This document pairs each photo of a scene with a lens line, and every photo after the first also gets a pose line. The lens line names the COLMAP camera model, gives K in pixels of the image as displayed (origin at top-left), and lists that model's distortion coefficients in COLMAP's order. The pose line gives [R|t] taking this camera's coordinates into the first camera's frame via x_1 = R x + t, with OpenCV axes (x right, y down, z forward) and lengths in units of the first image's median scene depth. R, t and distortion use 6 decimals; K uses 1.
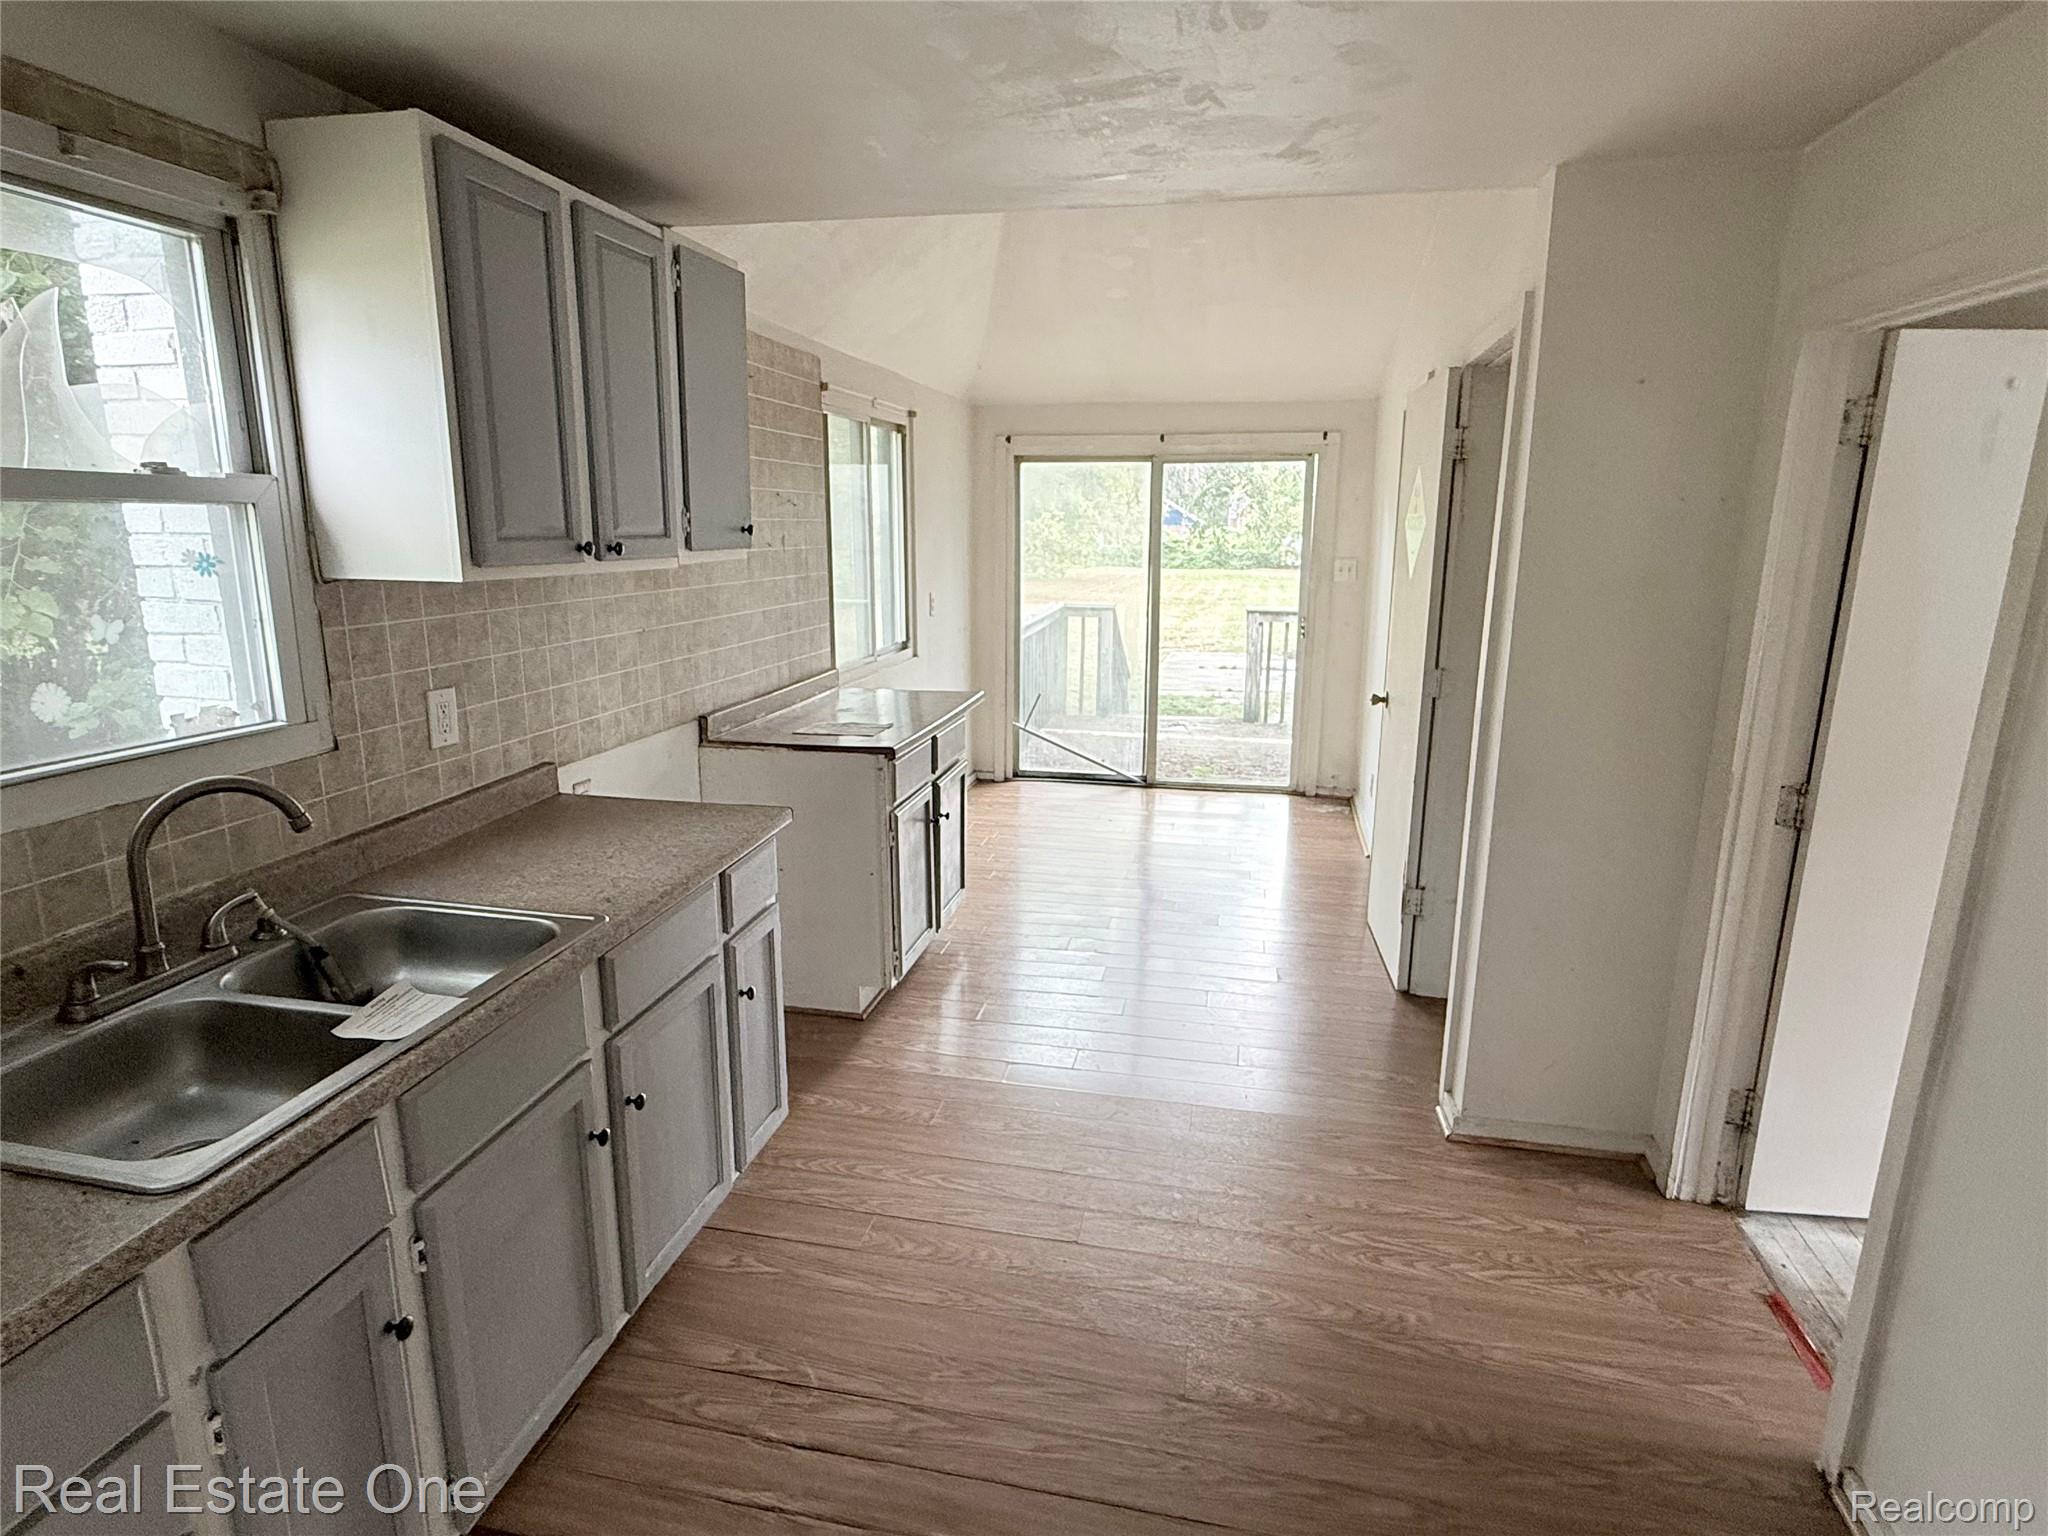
lens RADIAL K [[1099.1, 0, 1026.6], [0, 1099.1, 764.4], [0, 0, 1]] dist [-0.012788, 0.000453]
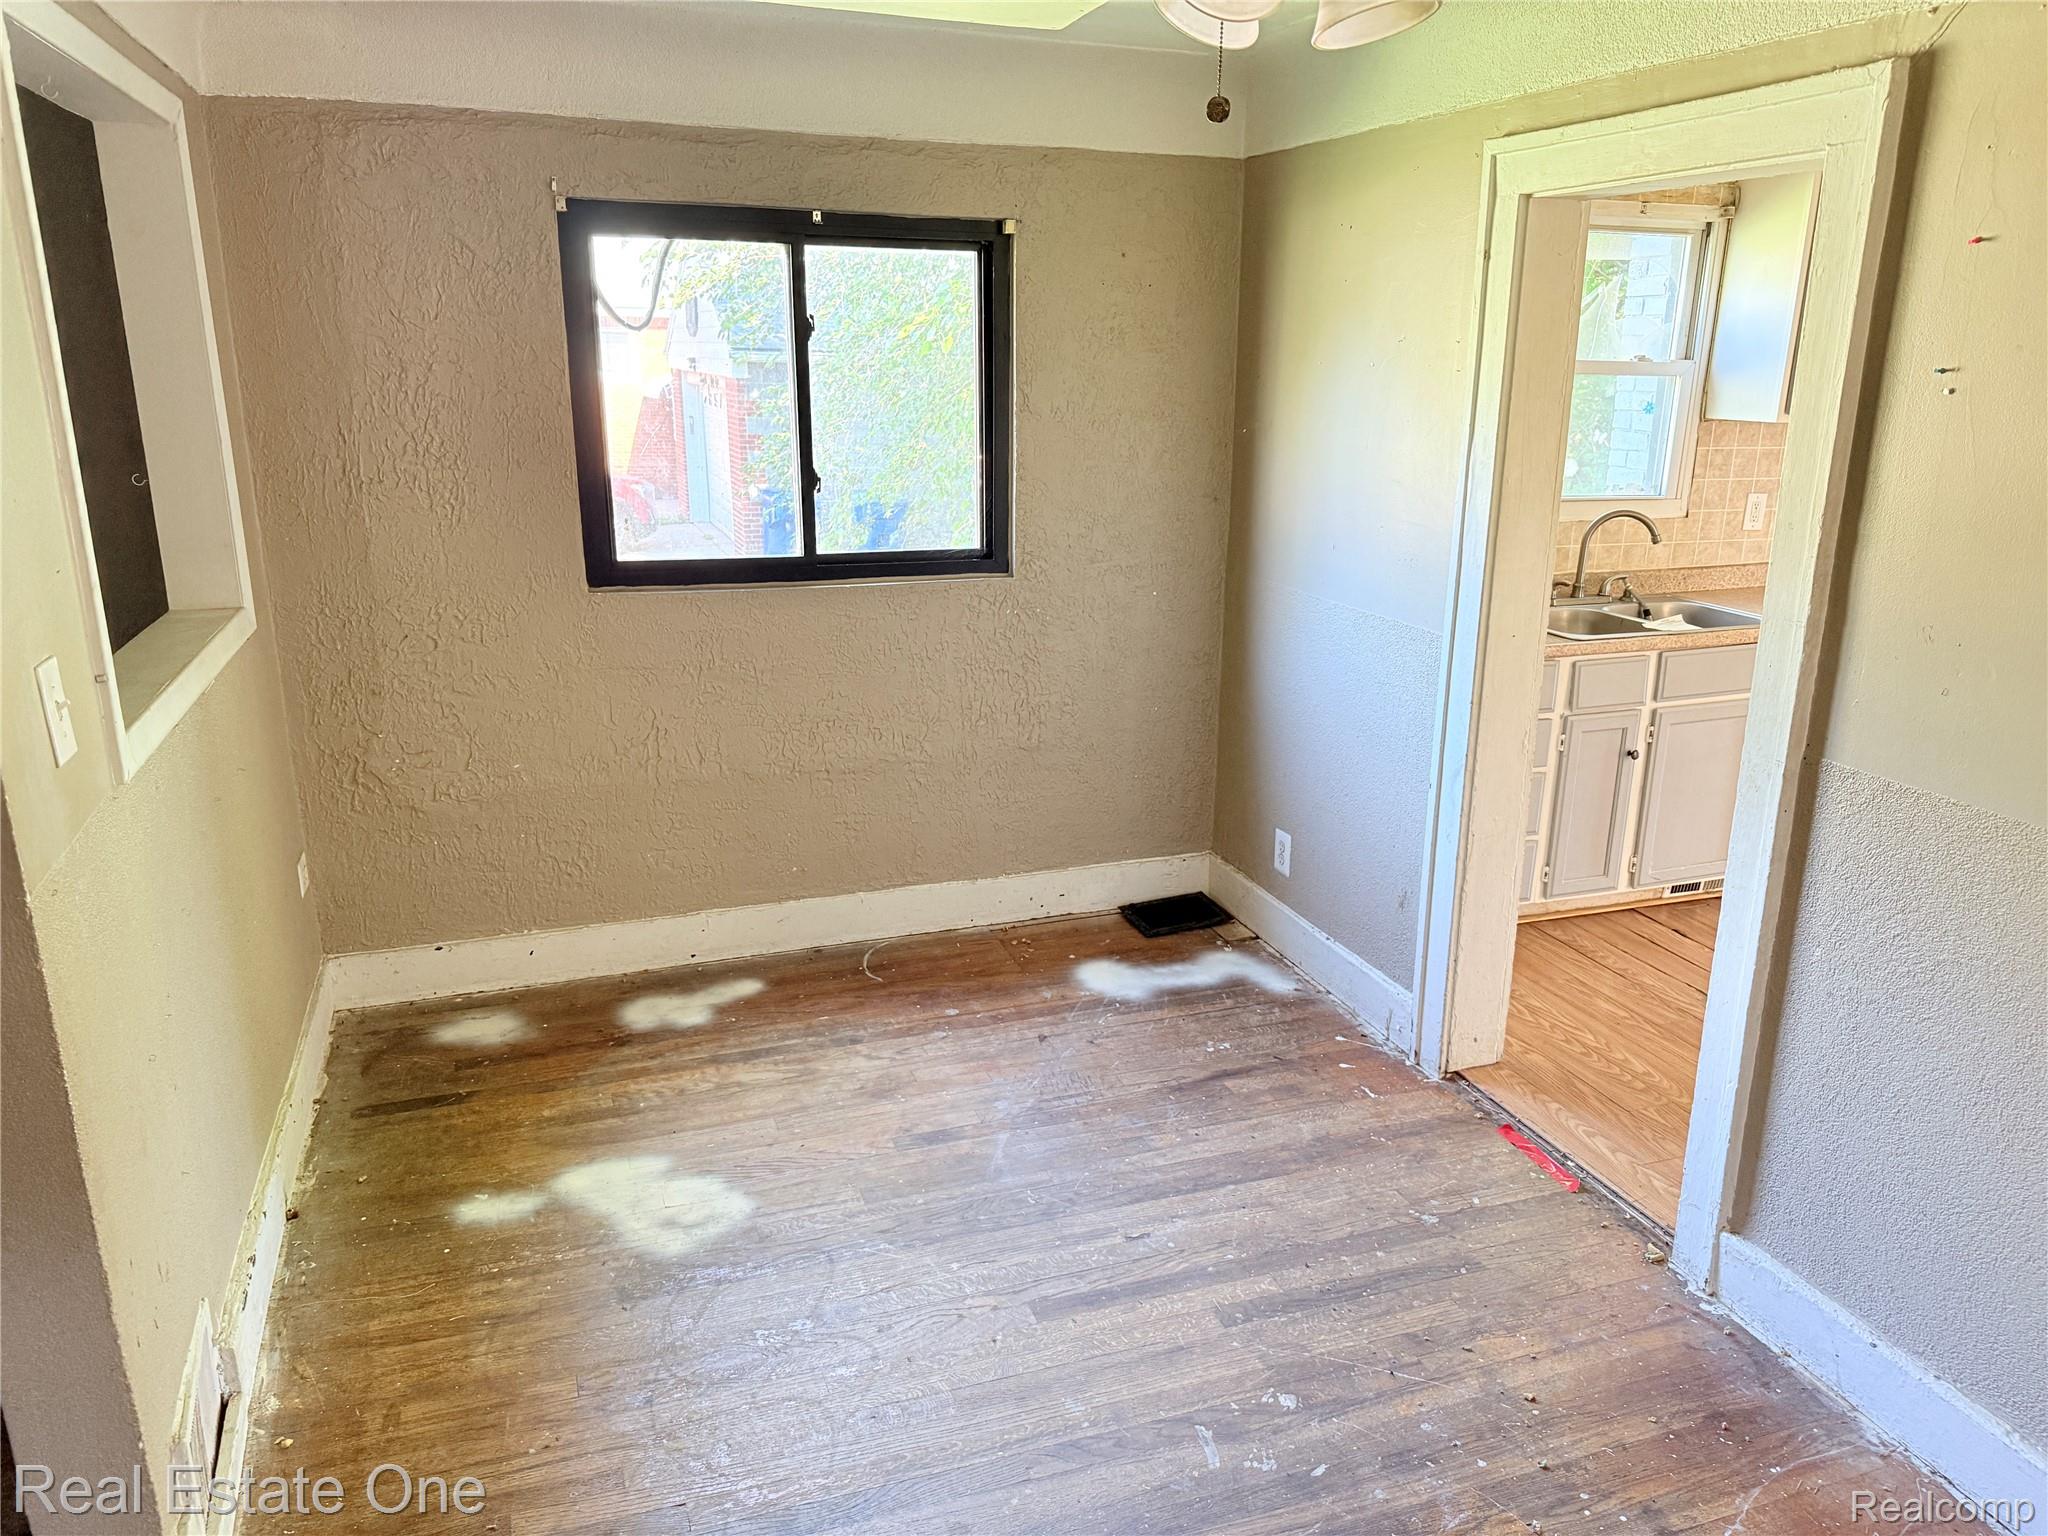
lens RADIAL K [[1449.0, 0, 1025.9], [0, 1449.0, 772.7], [0, 0, 1]] dist [0.008707, -0.005921]
pose [[0.510577, 0.241650, -0.825176, 0.975682], [-0.196854, 0.967057, 0.161396, 0.247613], [0.836994, 0.080034, 0.541327, -1.283418]]
